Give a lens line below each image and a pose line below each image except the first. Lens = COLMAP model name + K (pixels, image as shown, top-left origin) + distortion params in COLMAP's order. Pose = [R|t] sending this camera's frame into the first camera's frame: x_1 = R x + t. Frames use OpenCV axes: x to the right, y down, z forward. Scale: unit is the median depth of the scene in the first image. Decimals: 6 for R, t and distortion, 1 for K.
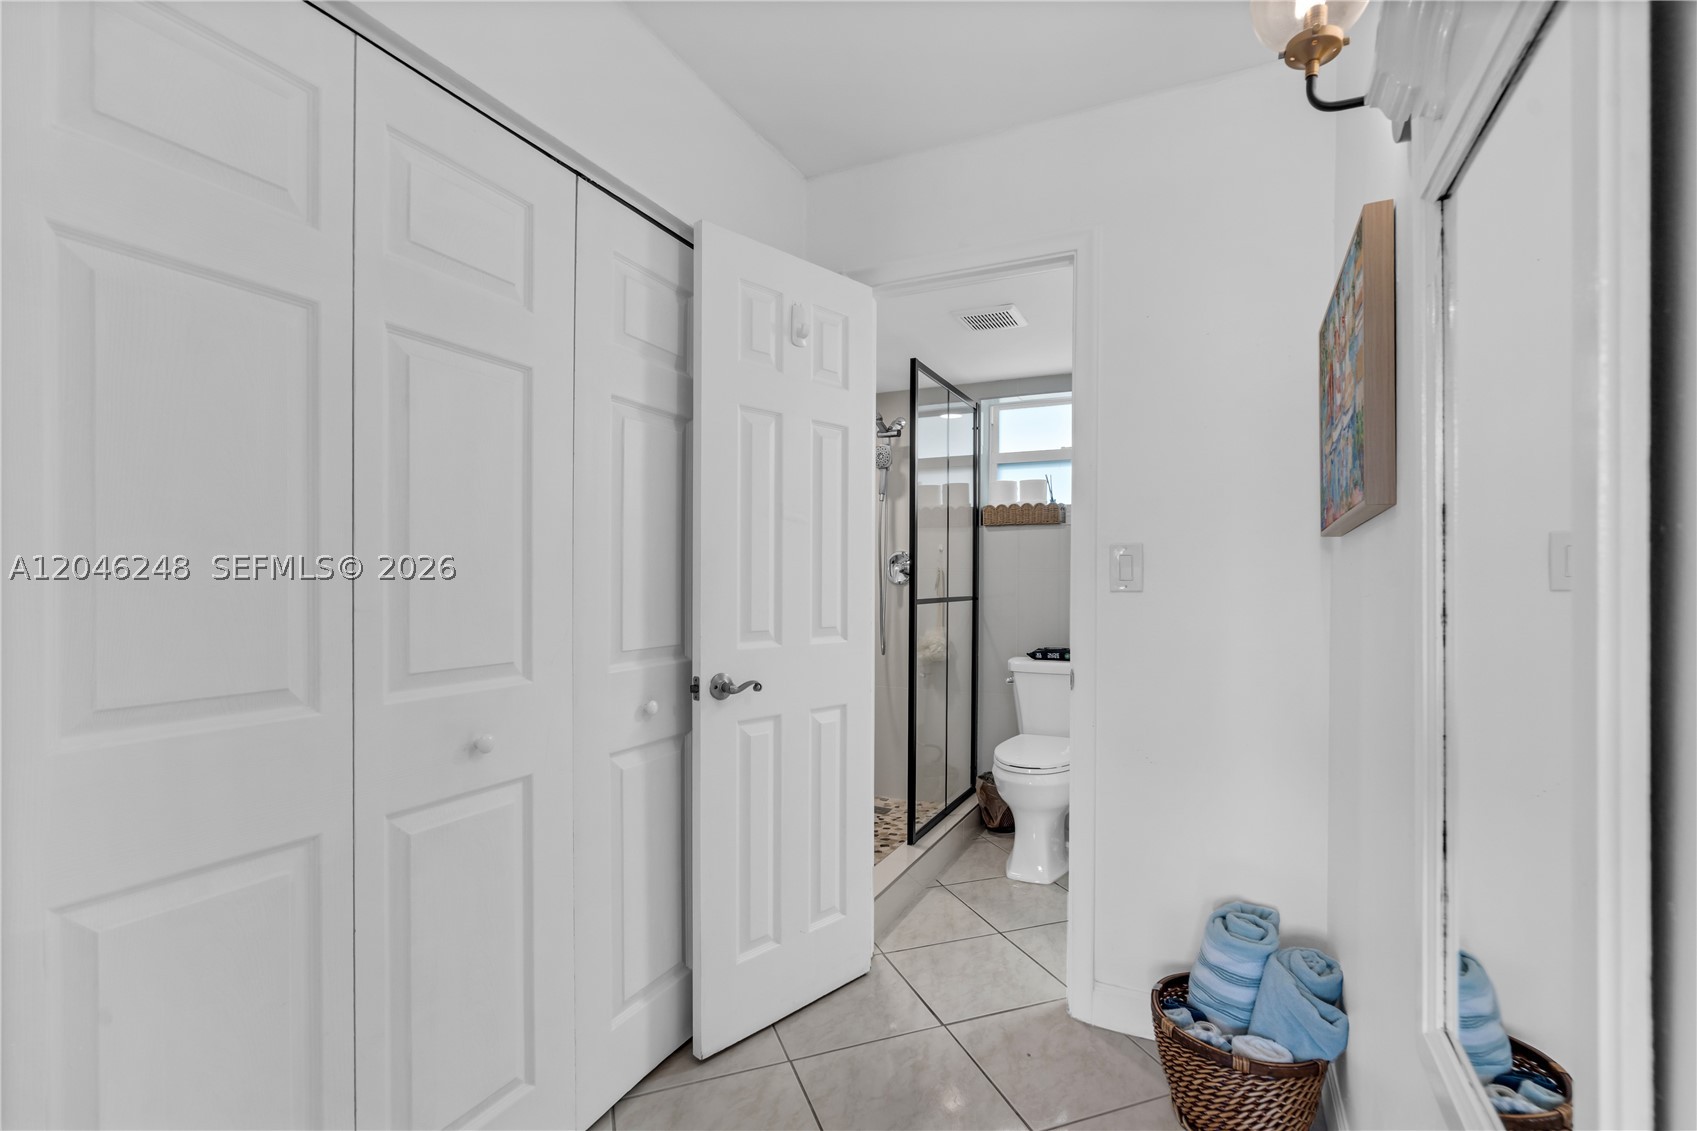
lens RADIAL K [[775.6, 0, 841.7], [0, 775.6, 580.4], [0, 0, 1]] dist [-0.002628, 0.000762]
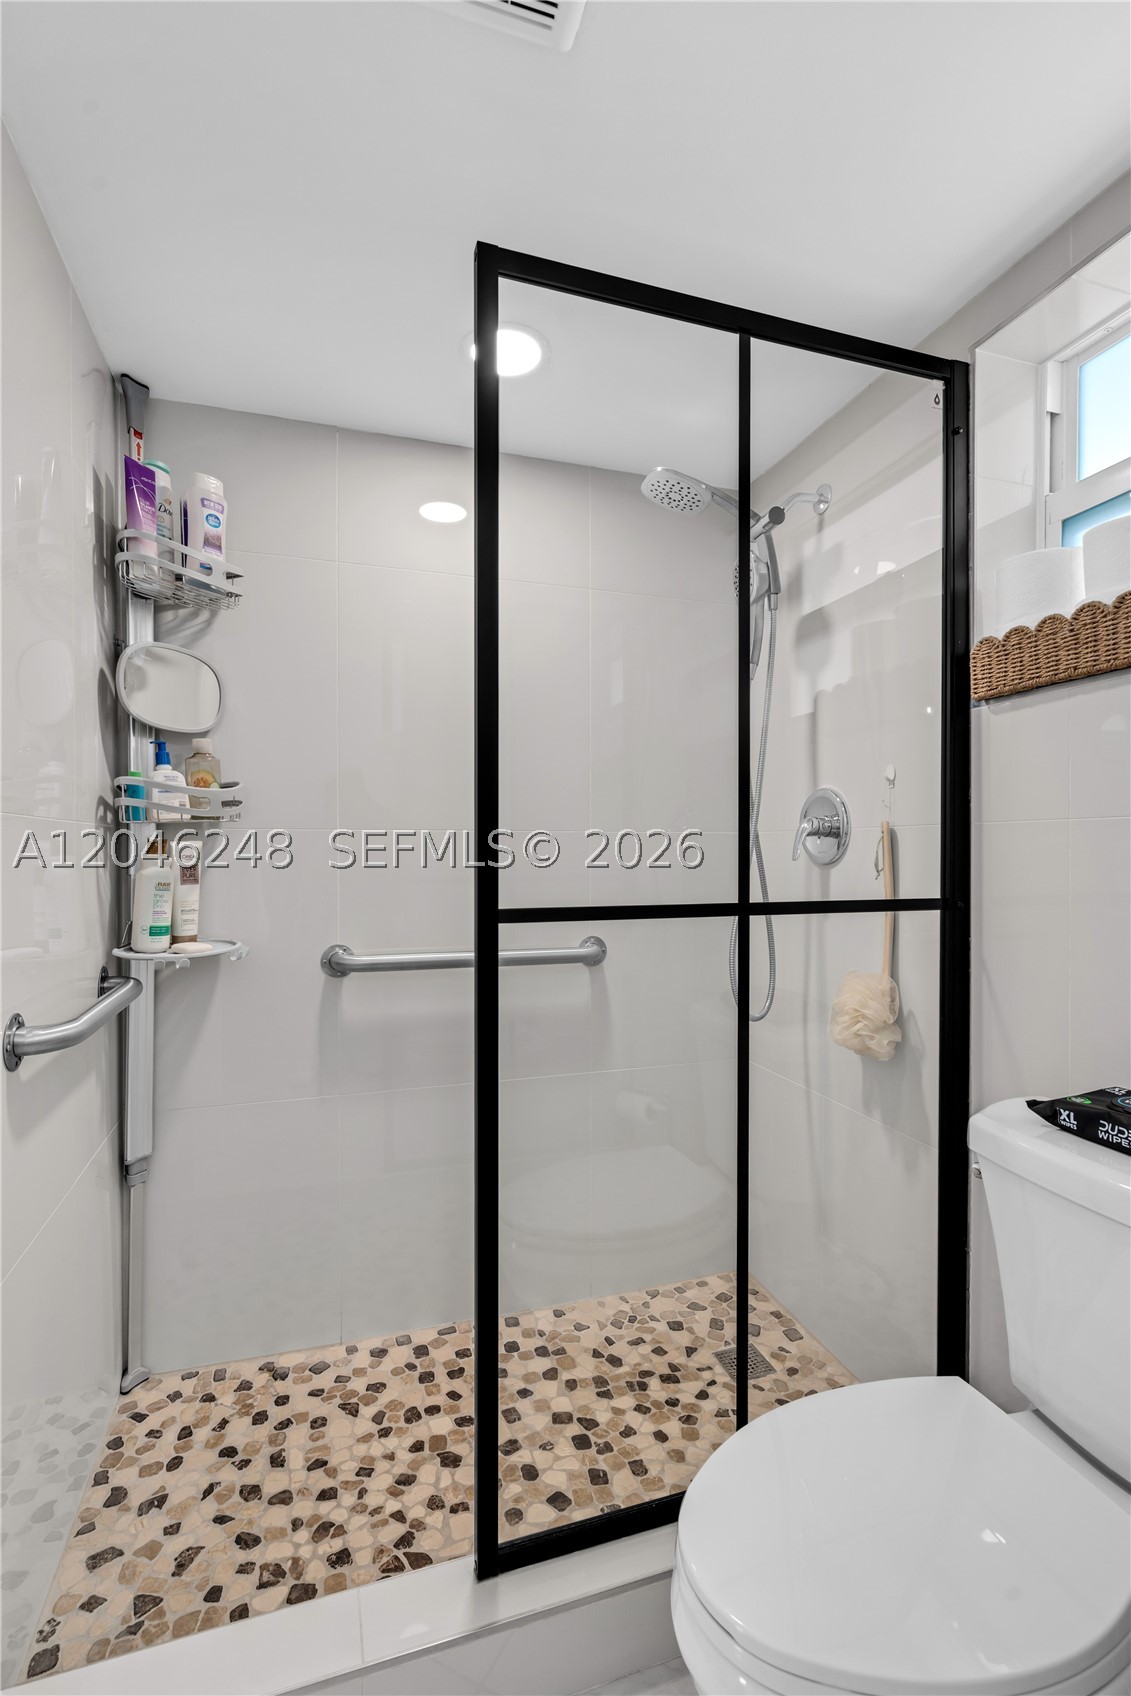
lens RADIAL K [[775.1, 0, 565.4], [0, 775.1, 859.5], [0, 0, 1]] dist [-0.002628, 0.000762]
pose [[0.695325, 0.000107, -0.718695, 0.306379], [0.003559, 0.999987, 0.003593, 0.000045], [0.718686, -0.005057, 0.695316, 0.623255]]
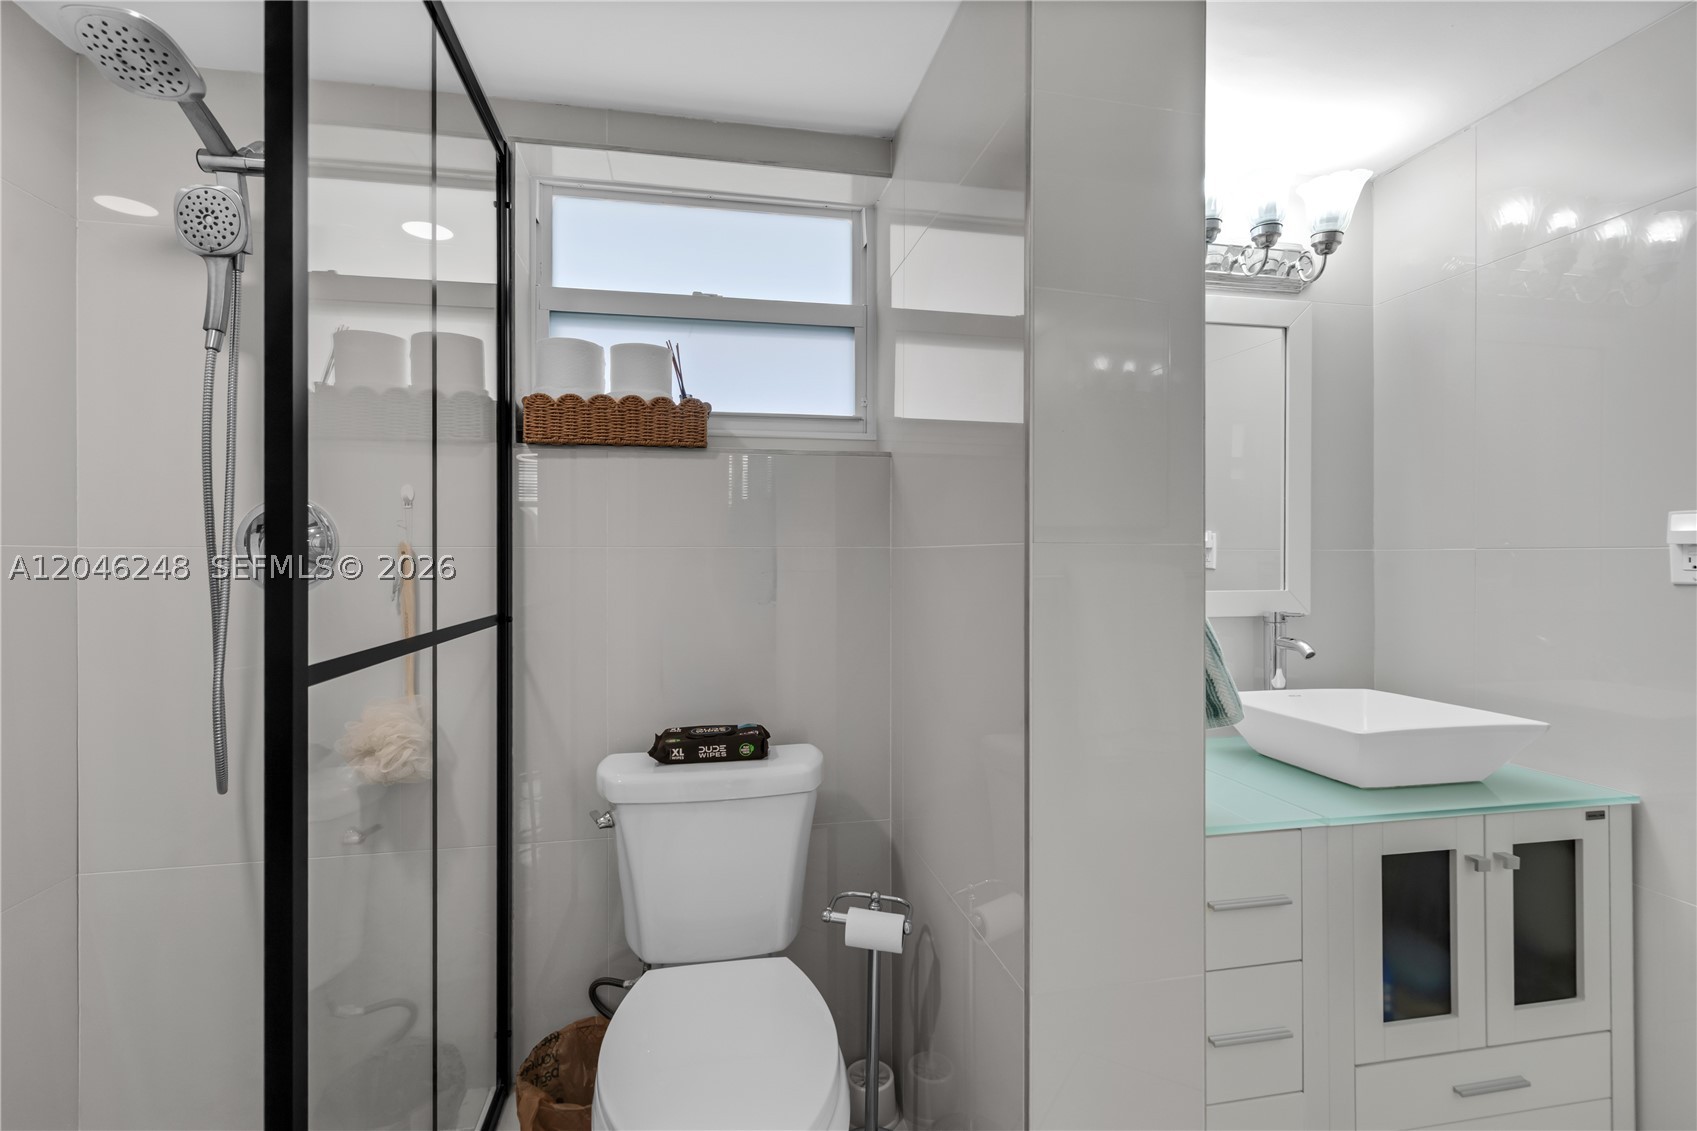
lens RADIAL K [[775.6, 0, 841.8], [0, 775.6, 560.1], [0, 0, 1]] dist [-0.002628, 0.000762]
pose [[0.802046, -0.006301, 0.597228, 0.071140], [0.008112, 0.999967, -0.000344, -0.006216], [-0.597207, 0.005121, 0.802071, 0.568626]]
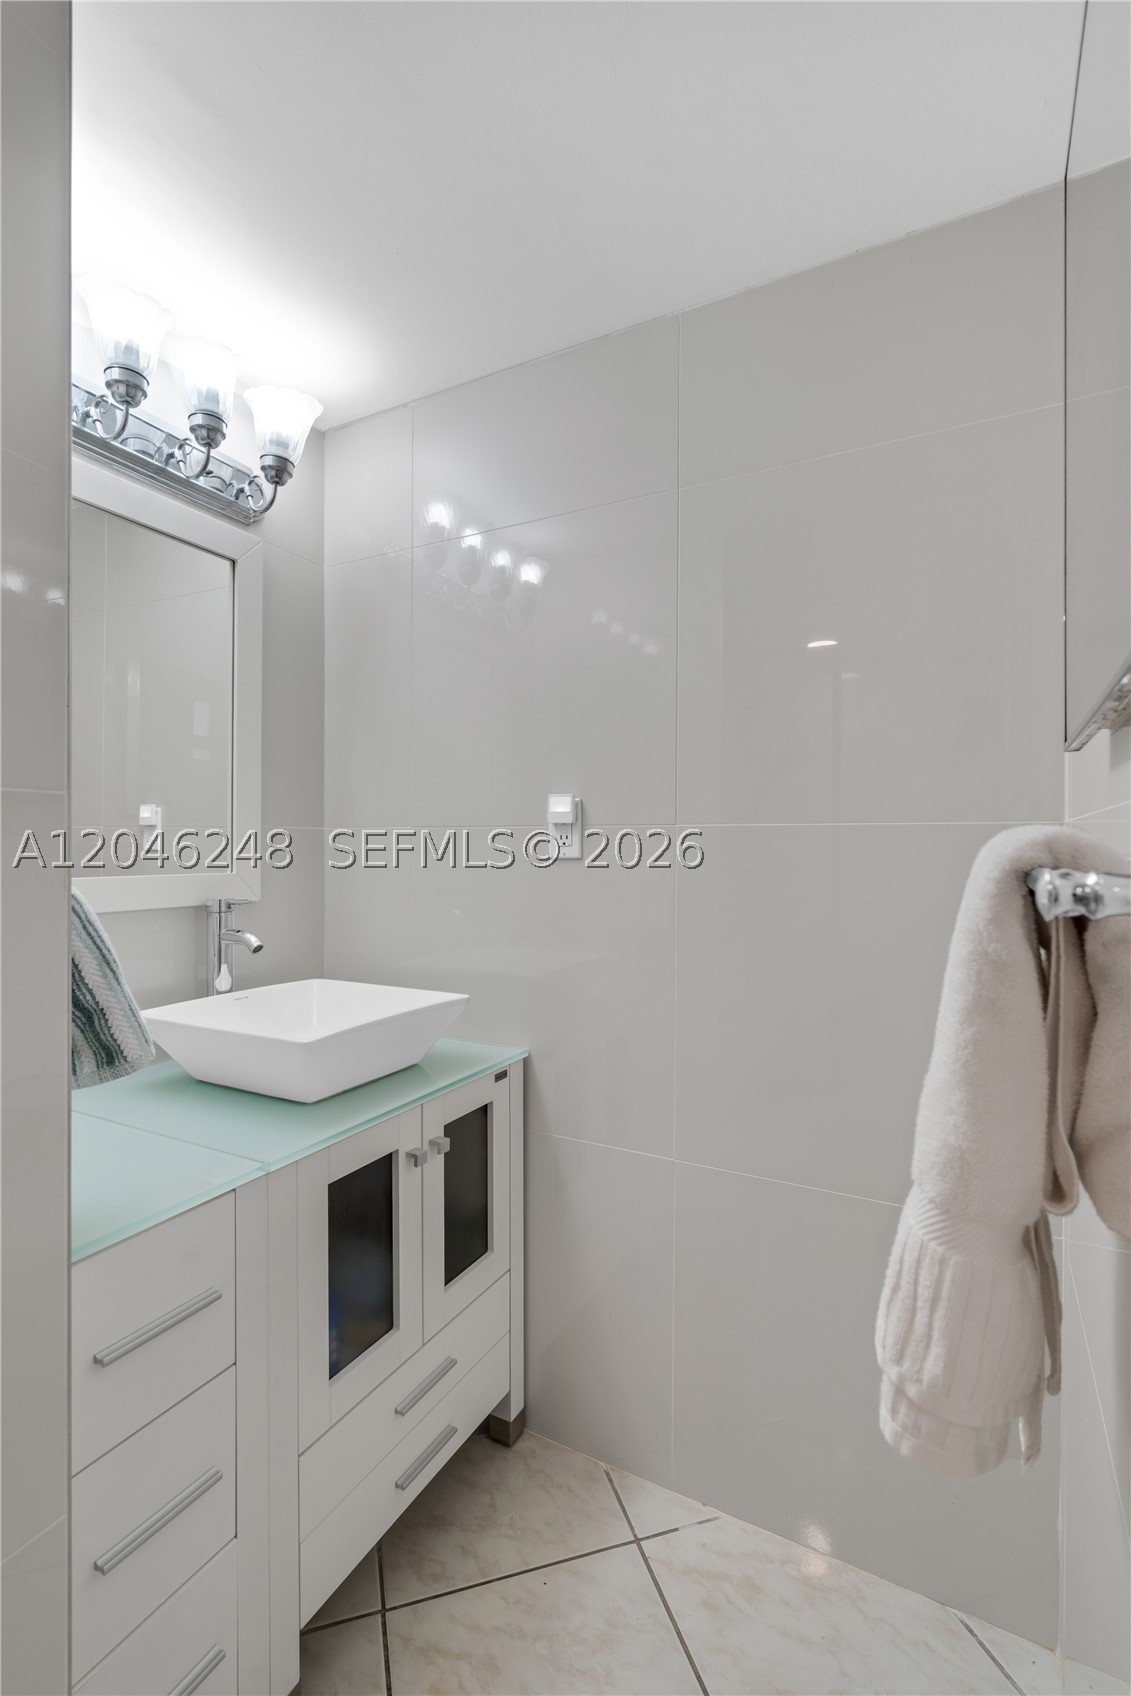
lens RADIAL K [[775.1, 0, 562.9], [0, 775.1, 844.4], [0, 0, 1]] dist [-0.002628, 0.000762]
pose [[0.037464, -0.000237, 0.999298, 0.183093], [0.004634, 0.999989, 0.000063, 0.000506], [-0.999287, 0.004629, 0.037465, 0.602985]]
